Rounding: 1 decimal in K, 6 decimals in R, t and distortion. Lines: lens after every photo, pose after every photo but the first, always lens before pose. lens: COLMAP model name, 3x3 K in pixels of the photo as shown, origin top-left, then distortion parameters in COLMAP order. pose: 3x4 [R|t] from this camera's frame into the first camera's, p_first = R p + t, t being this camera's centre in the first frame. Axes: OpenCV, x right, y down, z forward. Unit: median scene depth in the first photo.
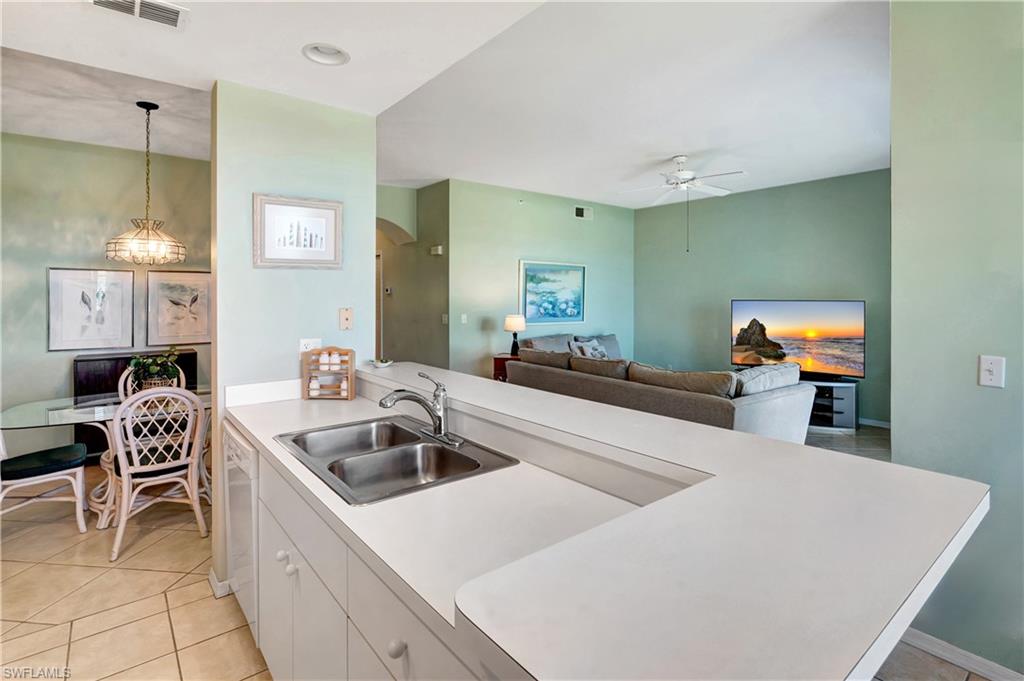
lens RADIAL K [[531.0, 0, 514.0], [0, 531.0, 319.9], [0, 0, 1]] dist [0.092687, 0.000254]
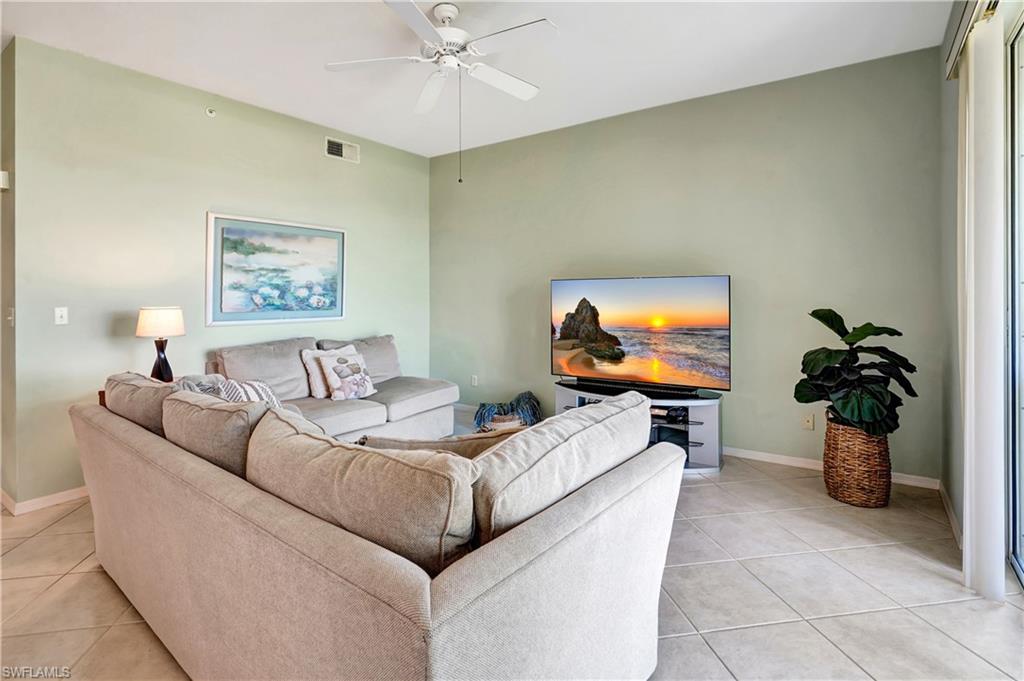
lens RADIAL K [[486.4, 0, 511.2], [0, 486.4, 337.1], [0, 0, 1]] dist [0.022686, 0.000183]
pose [[0.972464, -0.037714, 0.229979, 0.201877], [0.029628, 0.998819, 0.038515, 0.011421], [-0.231160, -0.030641, 0.972433, 0.397361]]
